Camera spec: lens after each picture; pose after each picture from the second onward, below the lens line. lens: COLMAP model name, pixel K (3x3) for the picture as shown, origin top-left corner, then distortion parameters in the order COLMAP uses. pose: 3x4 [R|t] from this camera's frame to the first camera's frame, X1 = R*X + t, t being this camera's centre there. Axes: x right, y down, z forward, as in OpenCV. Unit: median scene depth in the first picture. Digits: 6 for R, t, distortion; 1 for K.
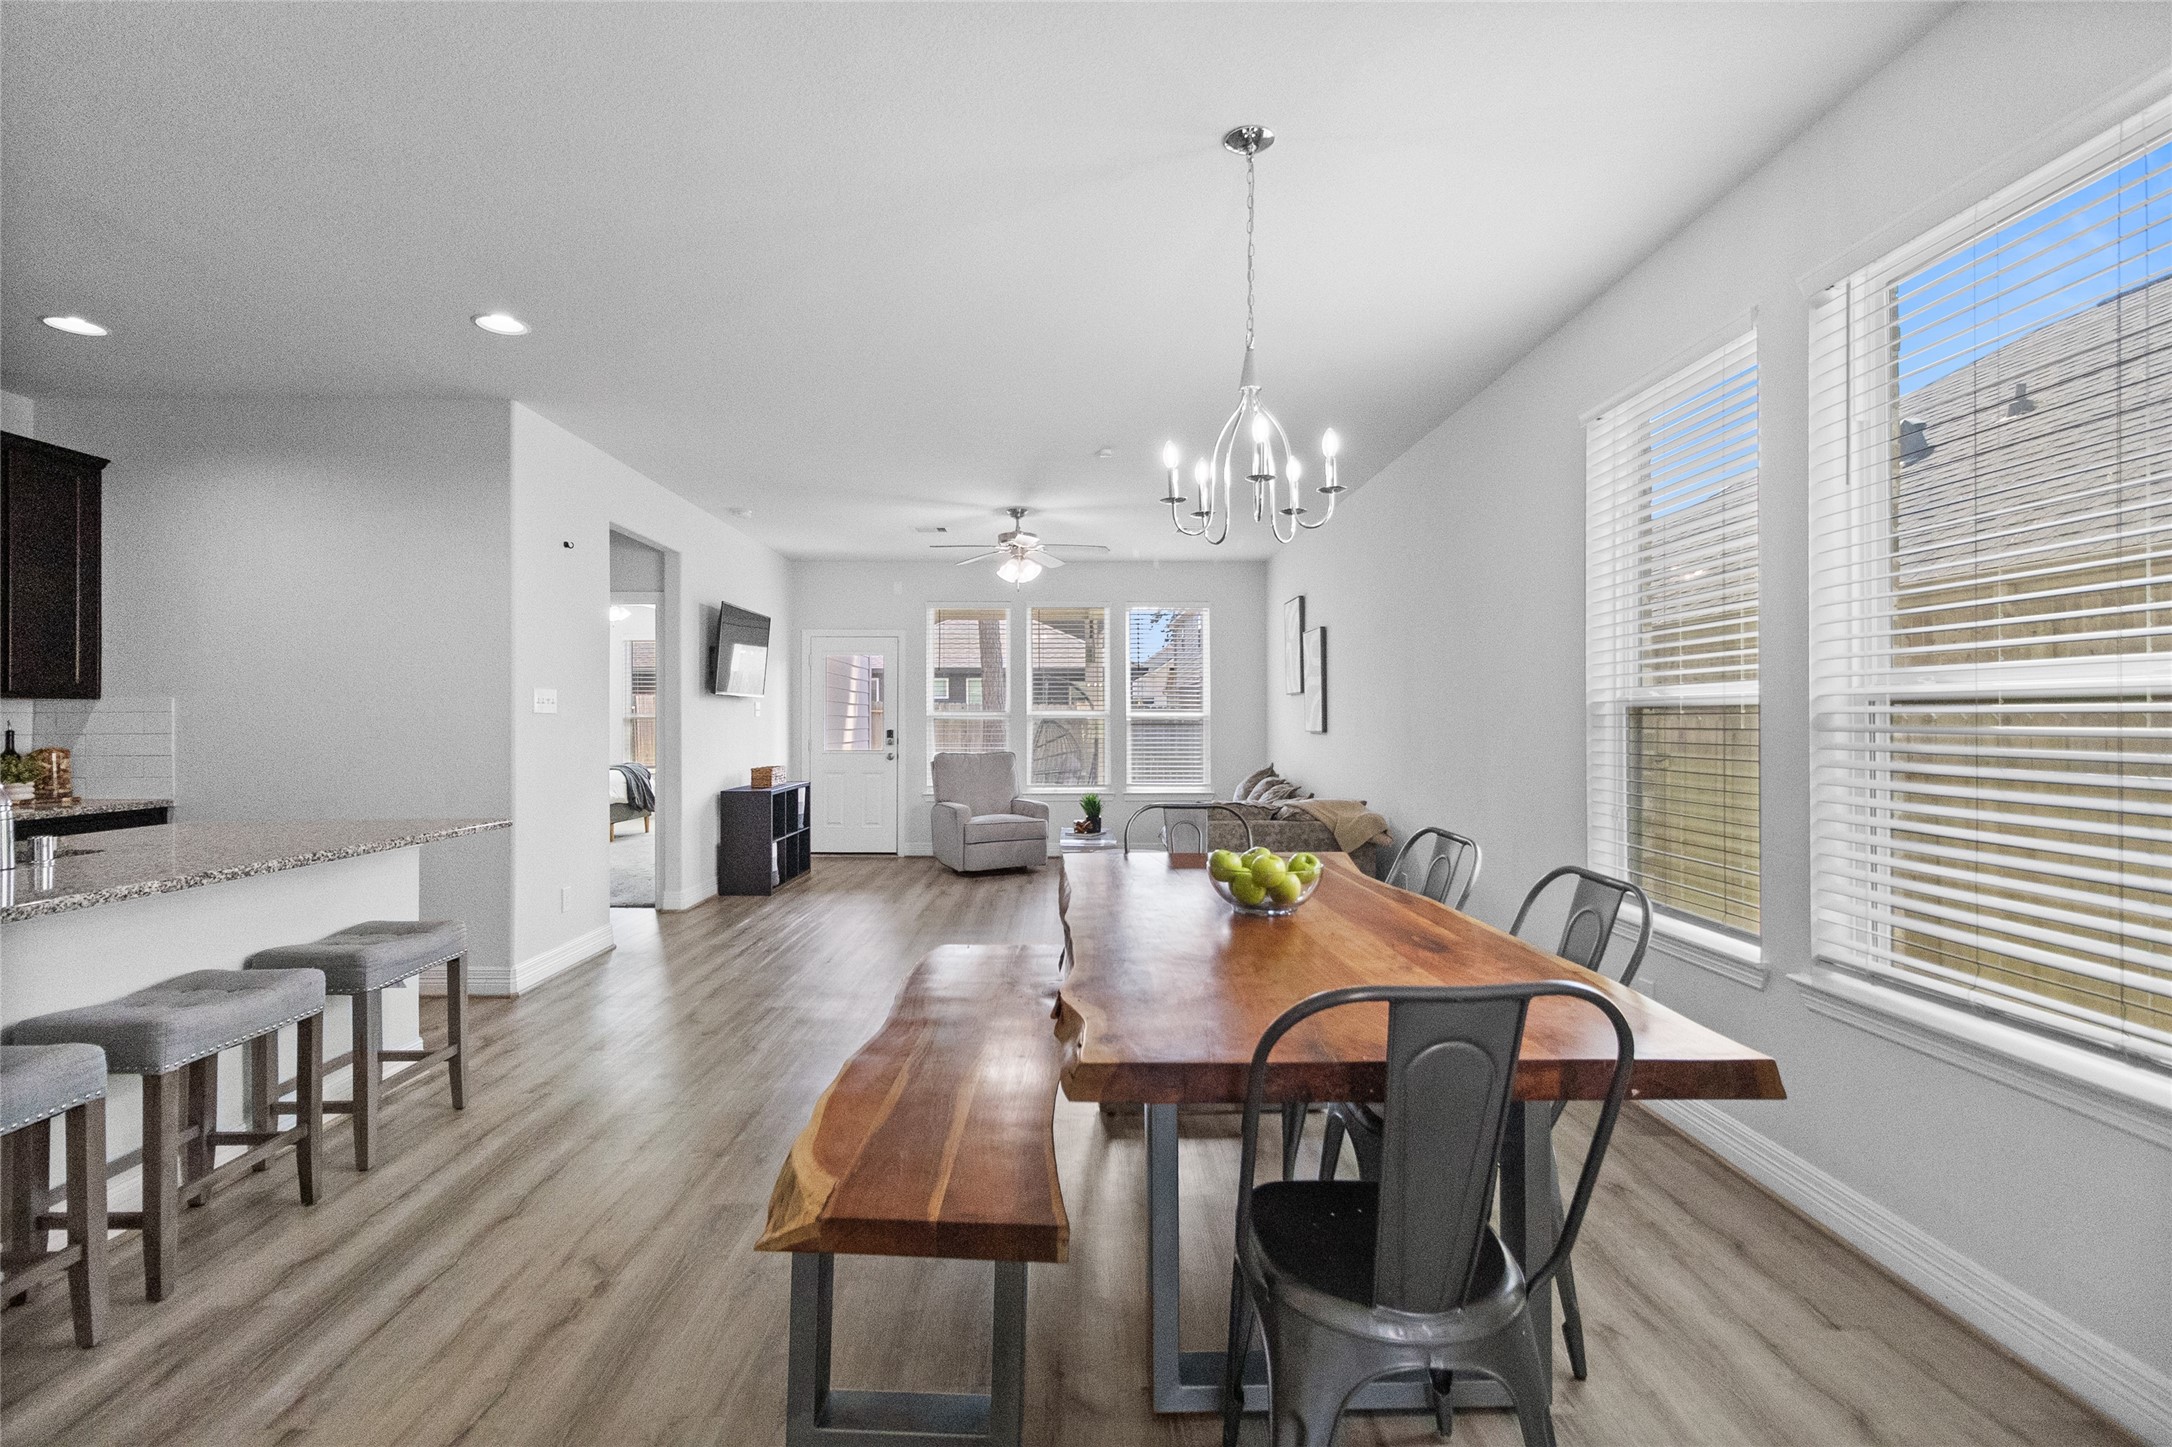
lens RADIAL K [[970.7, 0, 1086.0], [0, 970.7, 723.5], [0, 0, 1]] dist [-0.001158, -0.000018]
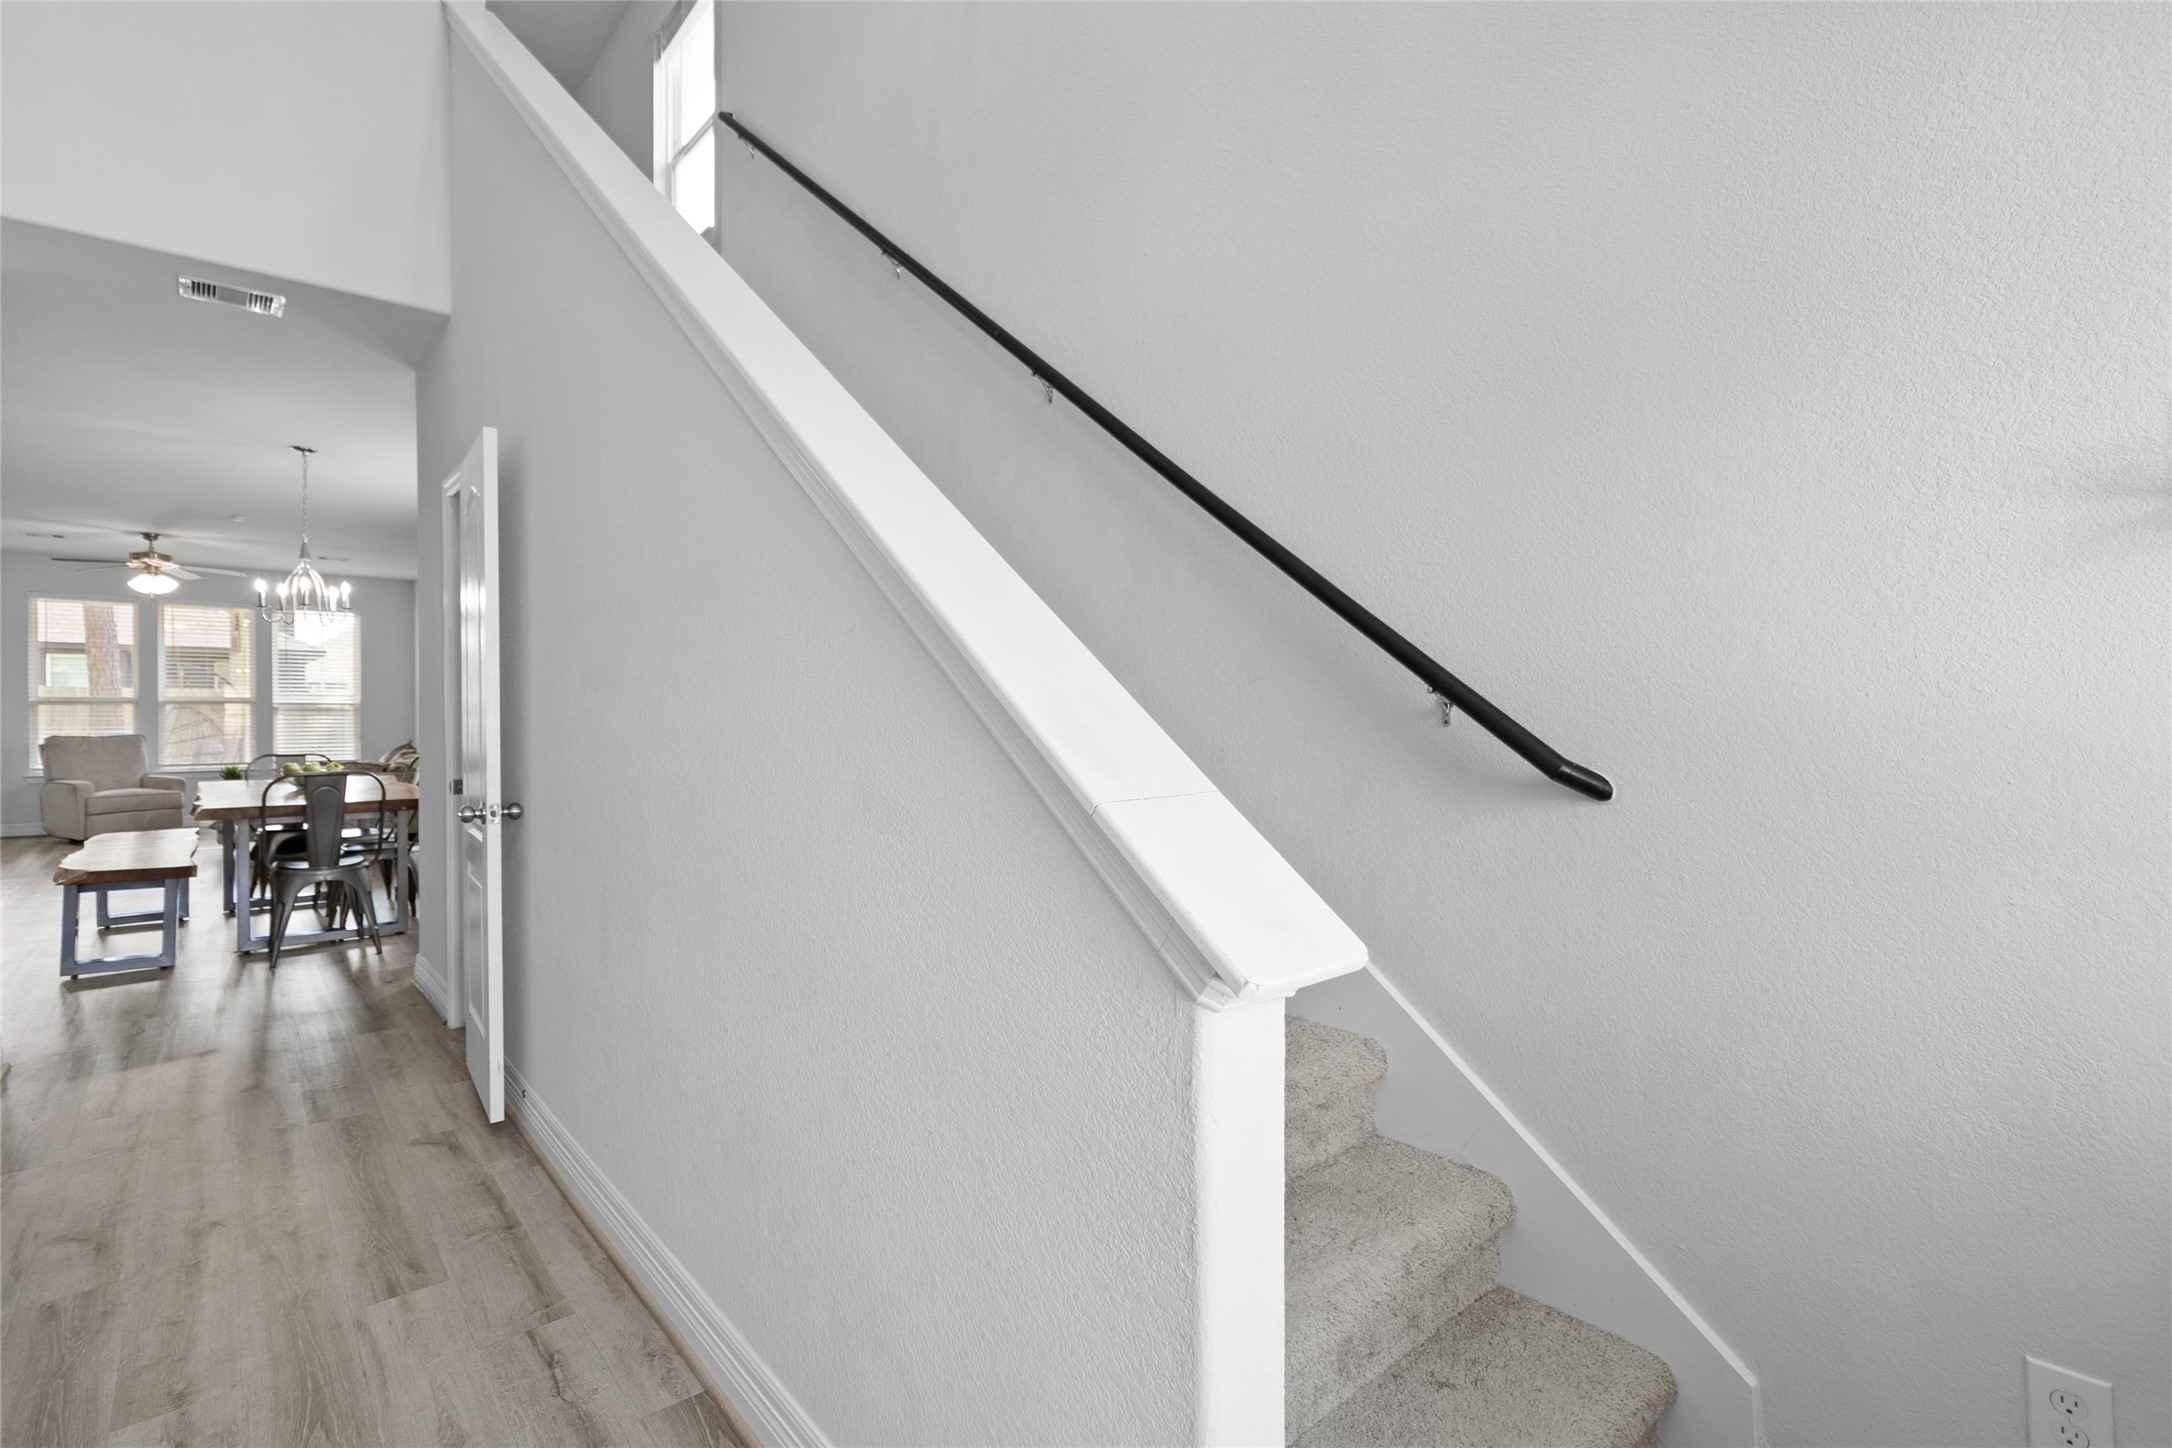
lens RADIAL K [[993.5, 0, 1038.0], [0, 993.5, 707.6], [0, 0, 1]] dist [0.002271, 0.000008]
pose [[0.783517, -0.001090, 0.621369, 0.023375], [0.000169, 0.999999, 0.001540, -0.002699], [-0.621370, -0.001102, 0.783517, -0.620054]]
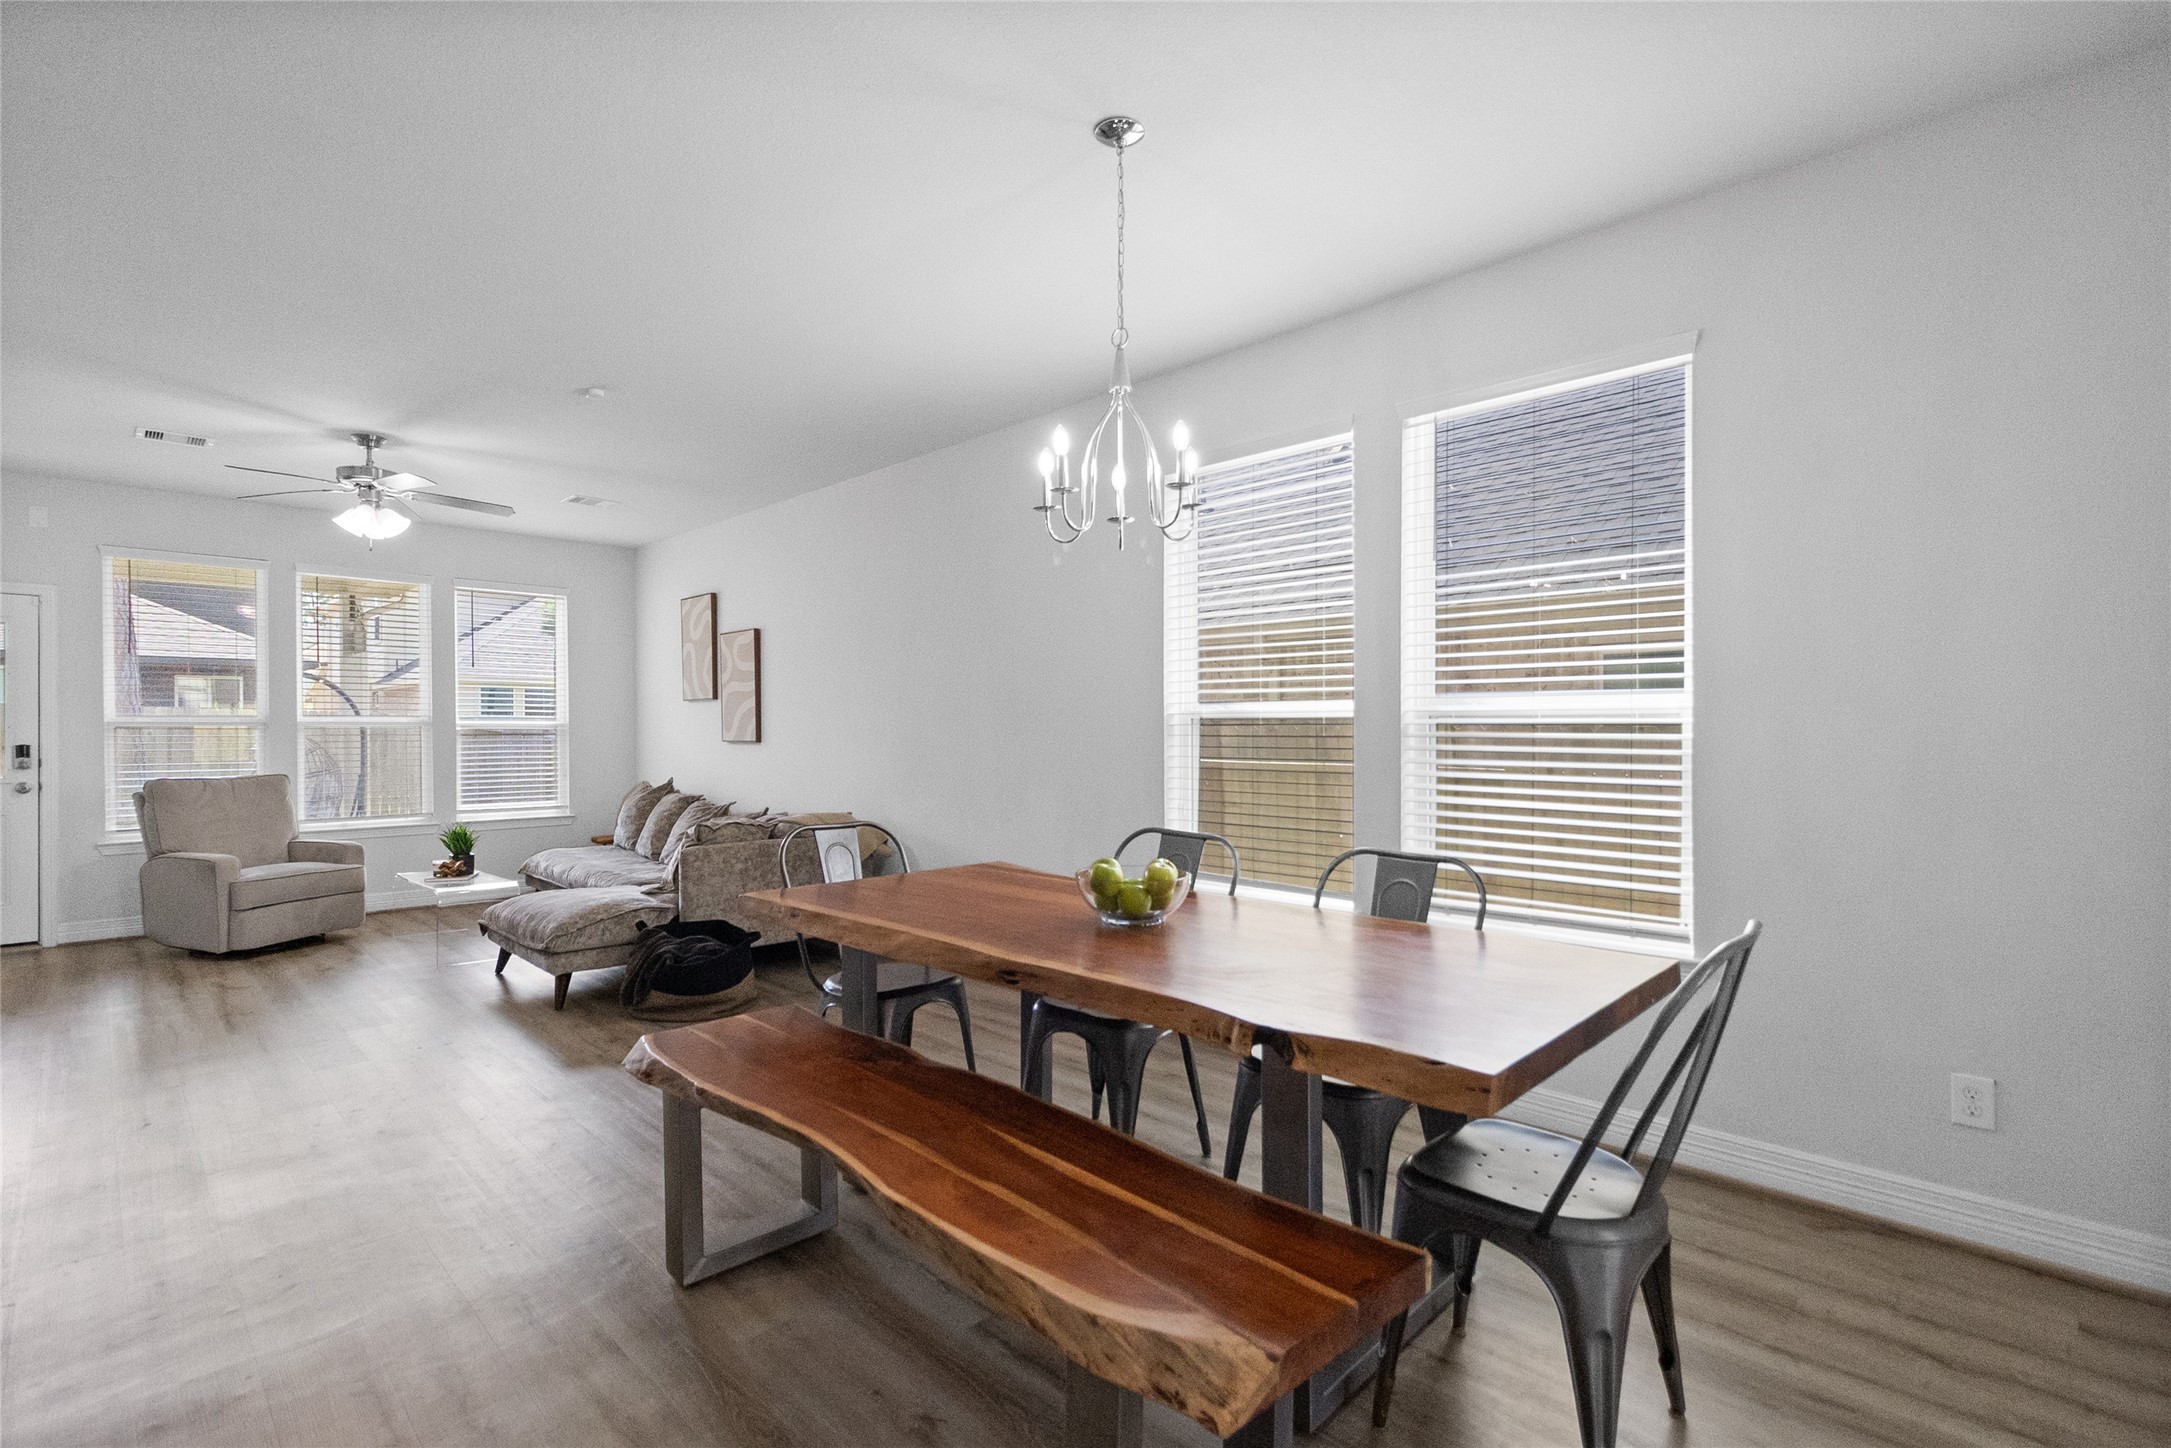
lens RADIAL K [[986.2, 0, 1063.8], [0, 986.2, 739.6], [0, 0, 1]] dist [-0.004151, 0.000038]
pose [[0.725859, -0.006722, 0.687810, -0.183492], [0.001901, 0.999968, 0.007766, -0.000250], [-0.687840, -0.004329, 0.725849, 0.106424]]
